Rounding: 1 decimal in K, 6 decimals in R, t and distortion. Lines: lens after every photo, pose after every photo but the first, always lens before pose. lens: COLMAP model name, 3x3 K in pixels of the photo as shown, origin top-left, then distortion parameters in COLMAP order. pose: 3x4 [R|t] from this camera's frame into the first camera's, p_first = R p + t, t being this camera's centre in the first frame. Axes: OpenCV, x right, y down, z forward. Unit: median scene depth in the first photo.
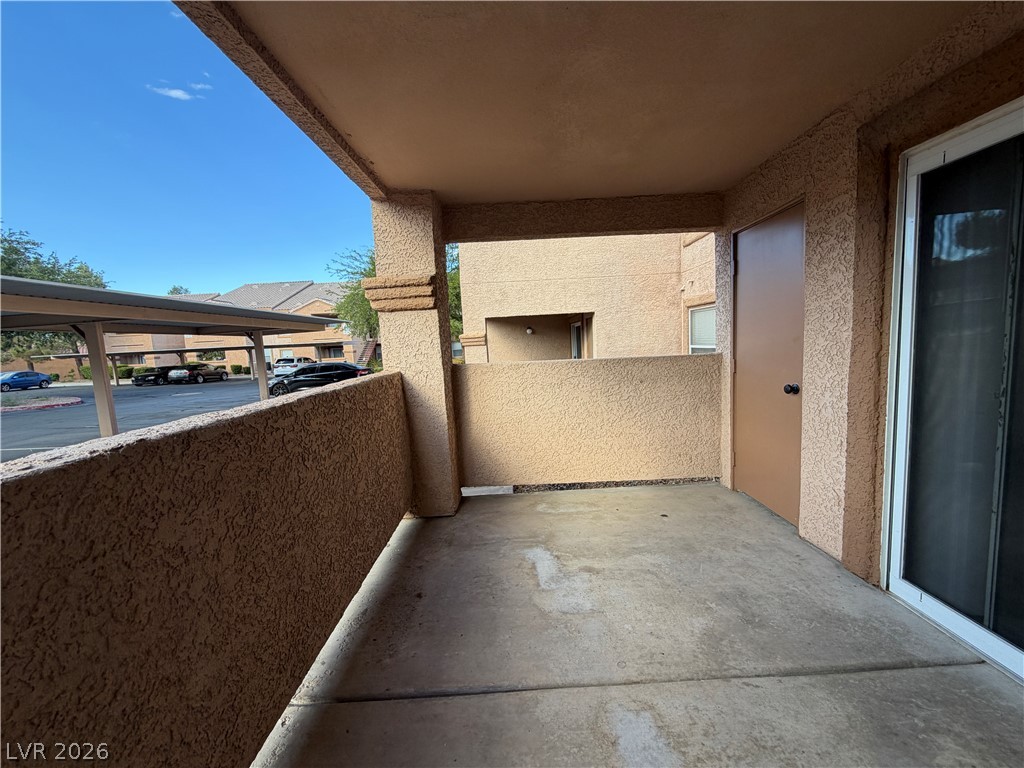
lens RADIAL K [[406.3, 0, 512.0], [0, 406.3, 384.9], [0, 0, 1]] dist [-0.002640, 0.000089]
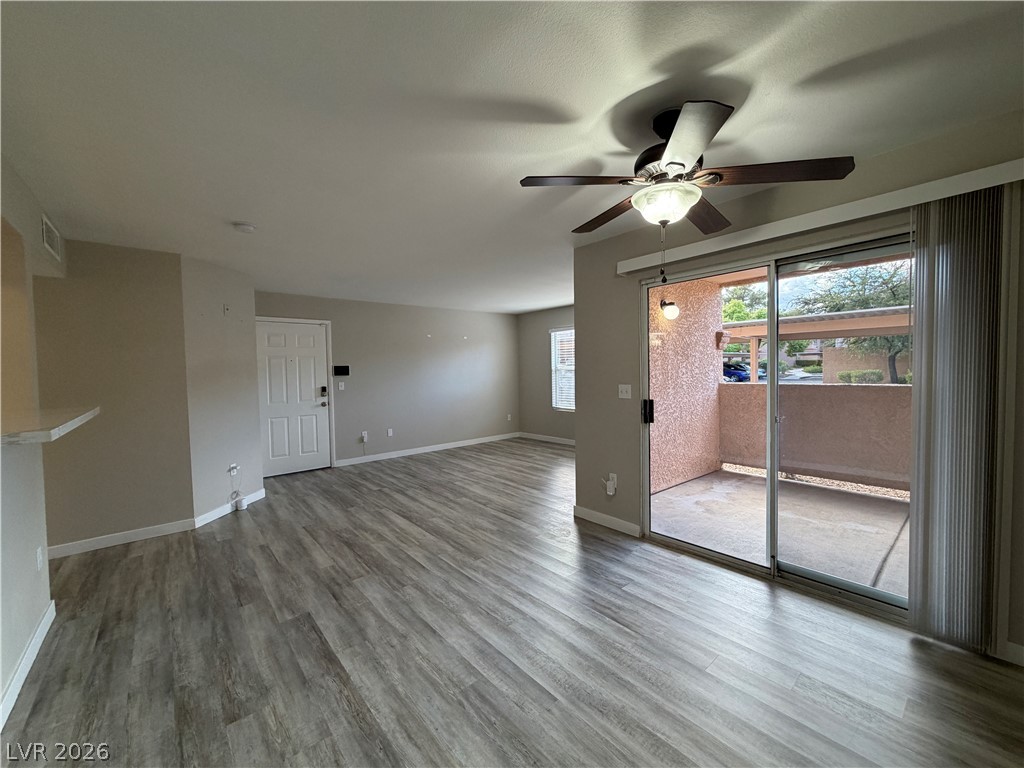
lens RADIAL K [[406.3, 0, 511.9], [0, 406.3, 386.0], [0, 0, 1]] dist [-0.002640, 0.000089]
pose [[-0.760742, 0.089612, -0.642838, 1.544172], [-0.011390, 0.988427, 0.151266, -0.155346], [0.648954, 0.122397, -0.750918, 0.603547]]
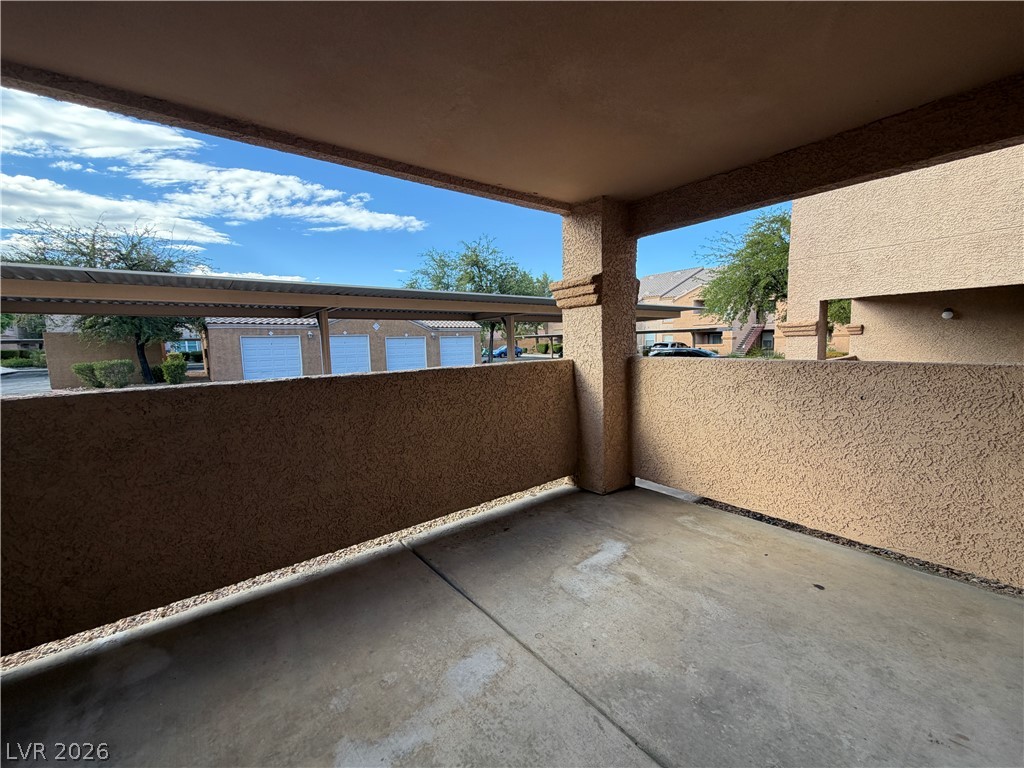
lens RADIAL K [[406.3, 0, 509.6], [0, 406.3, 385.3], [0, 0, 1]] dist [-0.002640, 0.000089]
pose [[0.619990, 0.114113, -0.776267, 0.542086], [-0.085580, 0.993300, 0.077666, -0.035539], [0.779928, 0.018281, 0.625602, 0.127596]]
